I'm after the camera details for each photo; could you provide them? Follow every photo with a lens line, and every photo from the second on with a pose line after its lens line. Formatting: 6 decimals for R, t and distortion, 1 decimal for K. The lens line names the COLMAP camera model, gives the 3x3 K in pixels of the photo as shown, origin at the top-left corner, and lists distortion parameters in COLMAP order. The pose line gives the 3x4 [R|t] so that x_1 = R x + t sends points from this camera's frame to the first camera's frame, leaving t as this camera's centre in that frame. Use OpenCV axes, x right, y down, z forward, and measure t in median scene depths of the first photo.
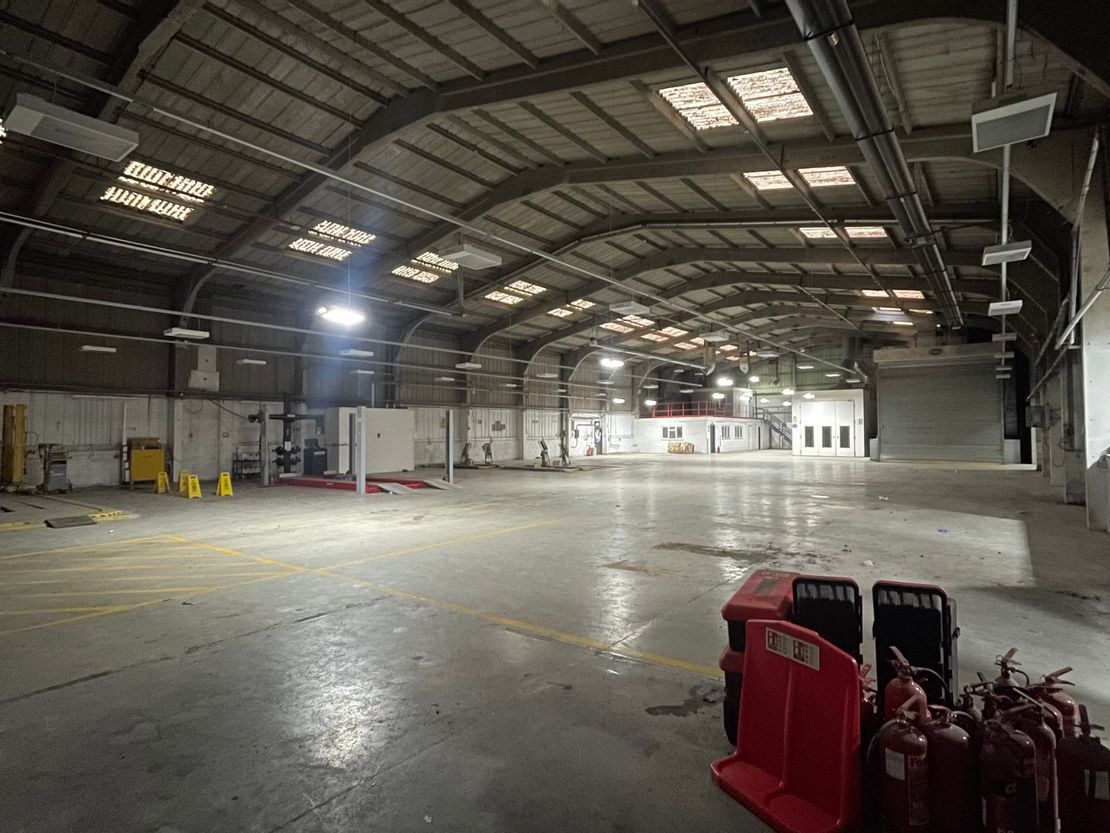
lens RADIAL K [[599.3, 0, 553.6], [0, 599.3, 414.8], [0, 0, 1]] dist [0.001457, -0.000191]
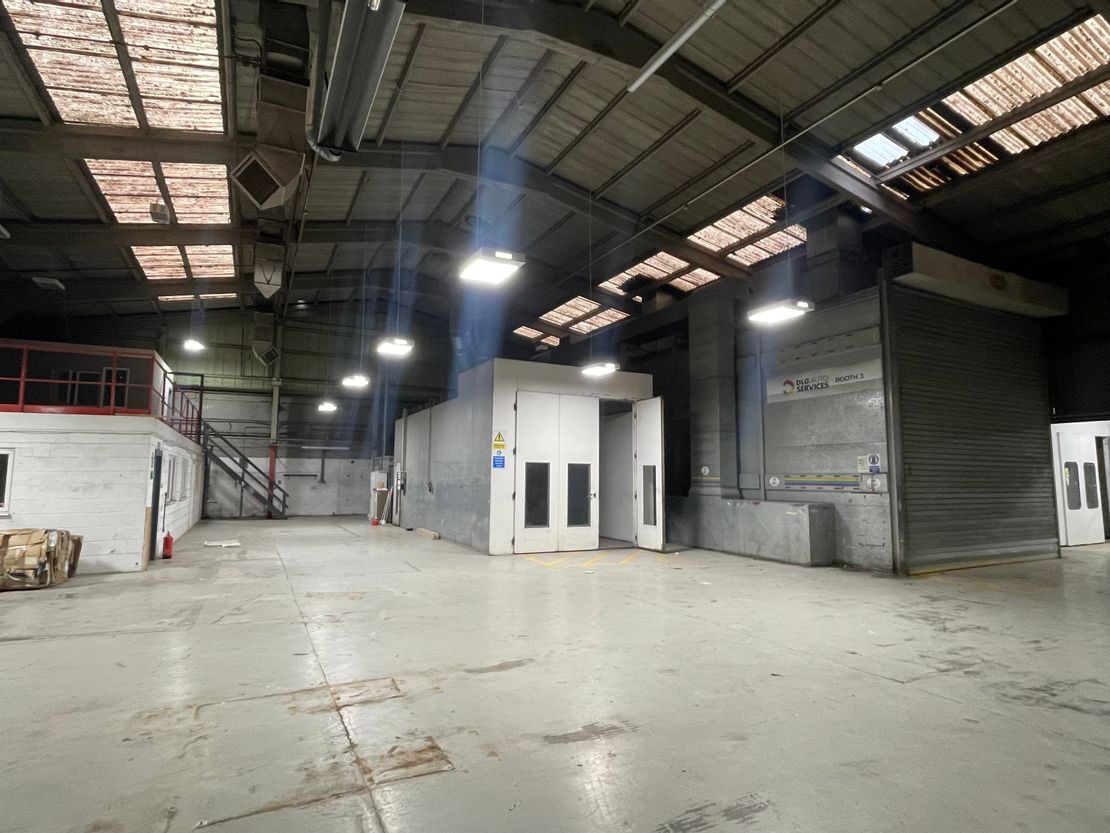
lens RADIAL K [[599.3, 0, 554.3], [0, 599.3, 413.5], [0, 0, 1]] dist [0.001457, -0.000191]
pose [[0.453516, 0.086982, 0.886994, 0.123035], [-0.022546, 0.996027, -0.086146, 0.019756], [-0.890963, 0.019071, 0.453675, 0.824724]]
